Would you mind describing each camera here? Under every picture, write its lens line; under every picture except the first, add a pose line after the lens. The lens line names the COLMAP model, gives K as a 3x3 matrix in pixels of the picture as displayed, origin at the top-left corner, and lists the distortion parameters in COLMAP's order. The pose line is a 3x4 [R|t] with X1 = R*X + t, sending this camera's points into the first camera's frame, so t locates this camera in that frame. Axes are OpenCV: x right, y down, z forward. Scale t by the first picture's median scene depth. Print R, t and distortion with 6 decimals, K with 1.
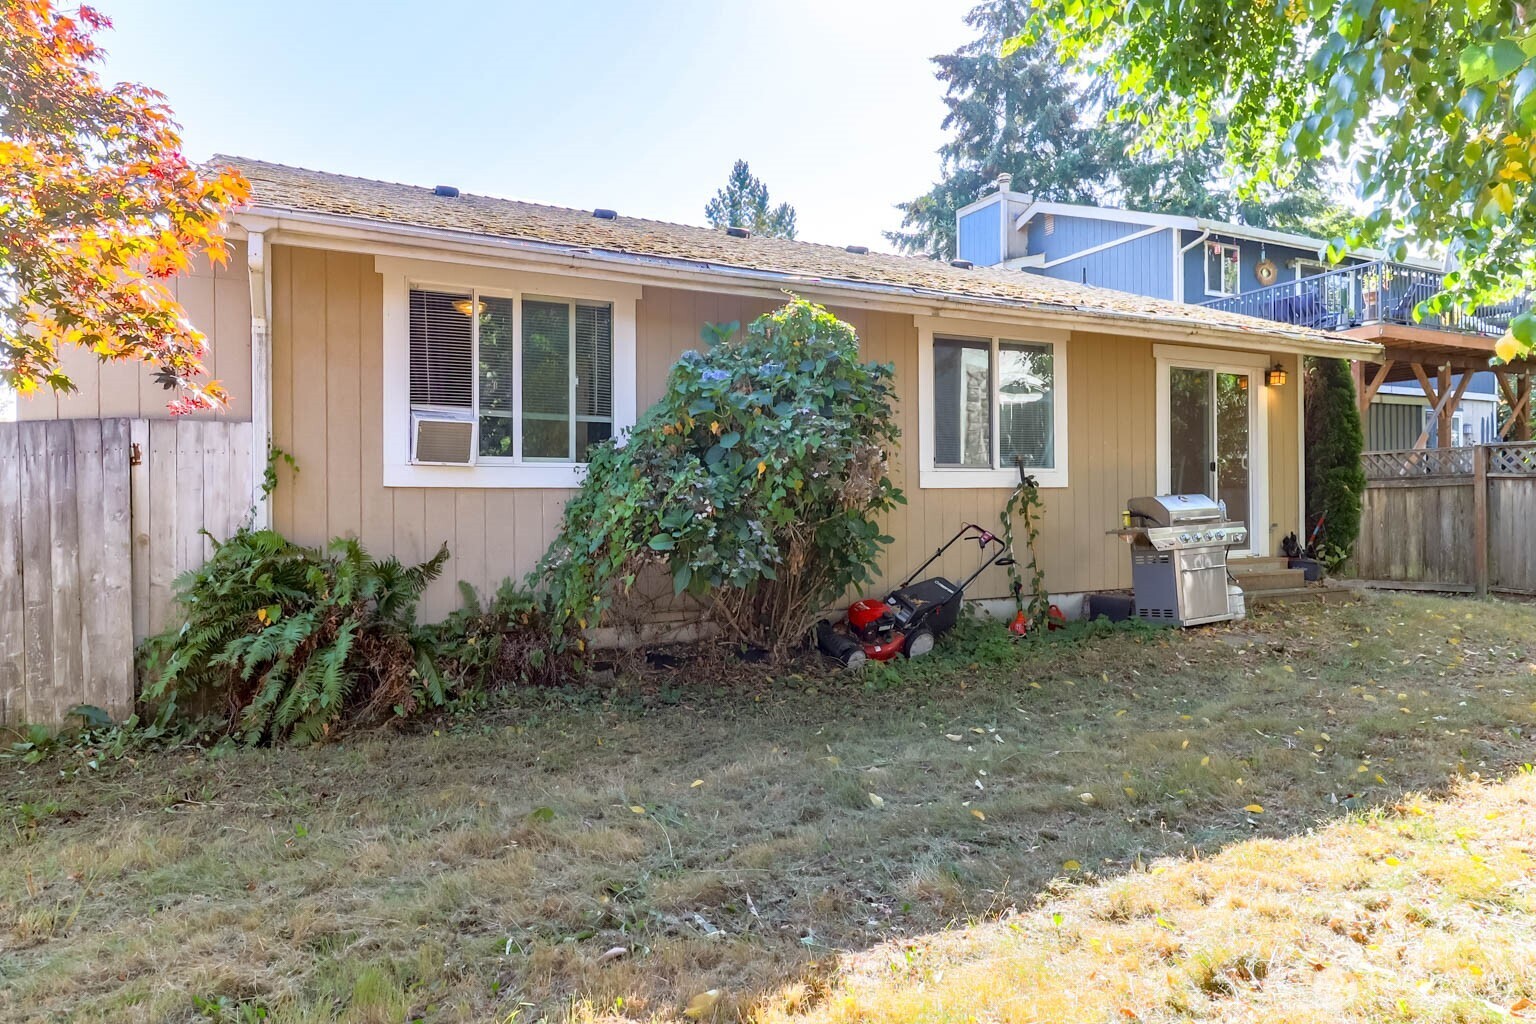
lens RADIAL K [[861.2, 0, 768.0], [0, 861.2, 512.0], [0, 0, 1]] dist [0.002282, 0.000381]
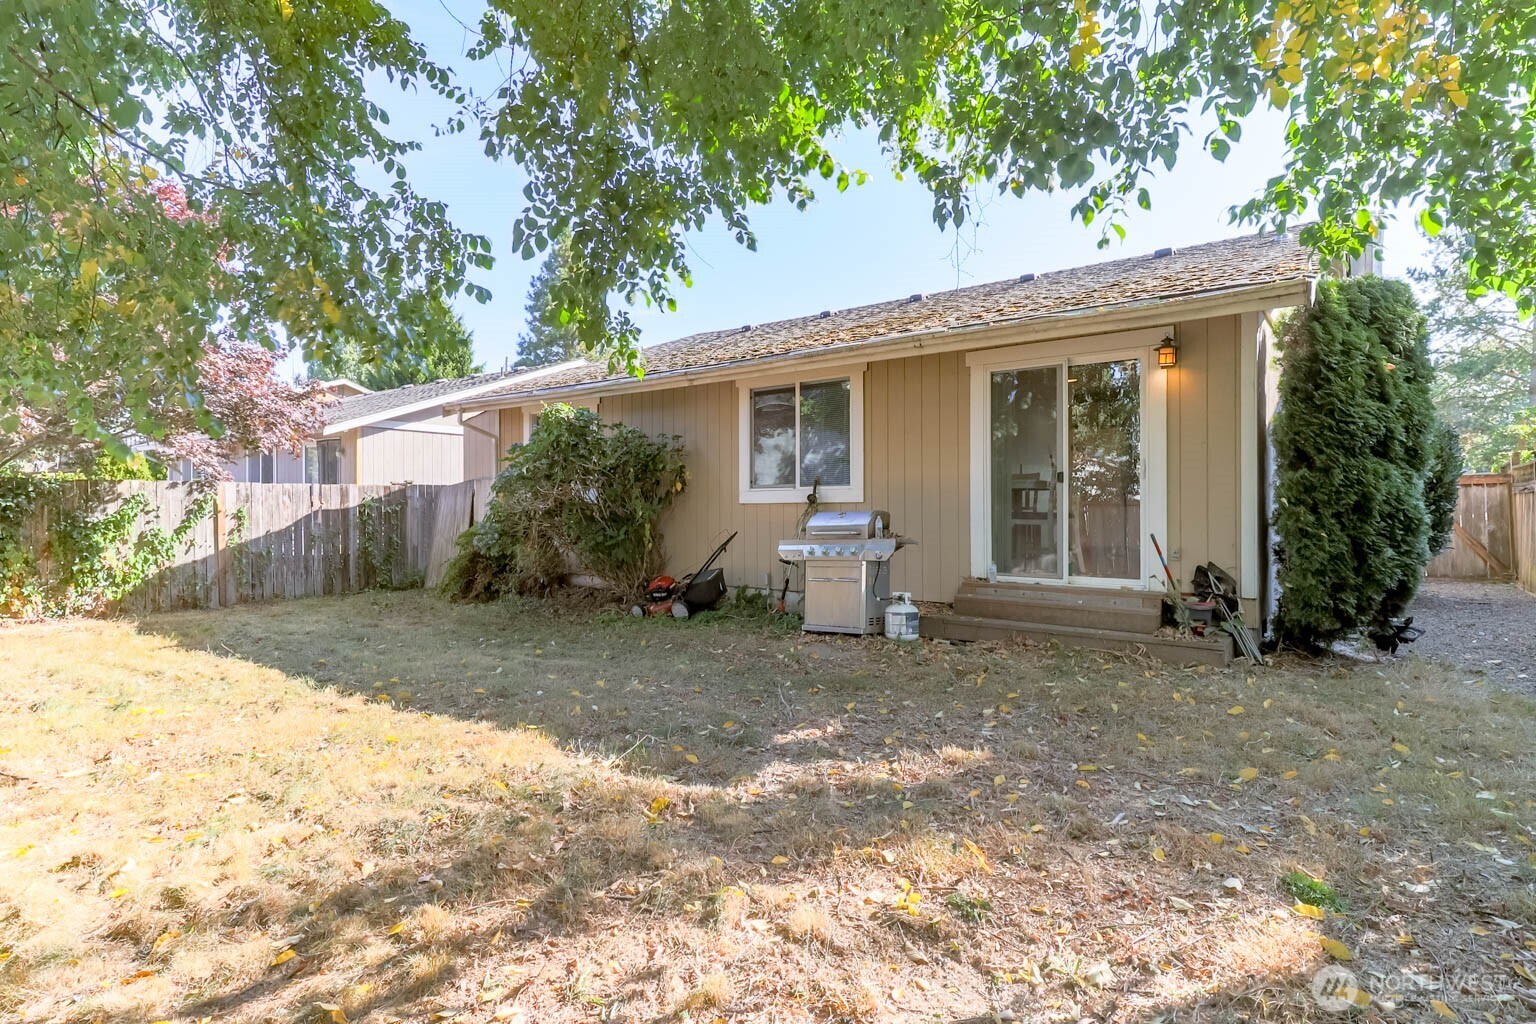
lens RADIAL K [[689.7, 0, 768.0], [0, 689.7, 512.0], [0, 0, 1]] dist [0.001186, 0.000090]
pose [[0.433156, 0.014421, -0.901204, 0.970366], [-0.024940, 0.999681, 0.004010, -0.013875], [0.900974, 0.020739, 0.433377, 0.433077]]
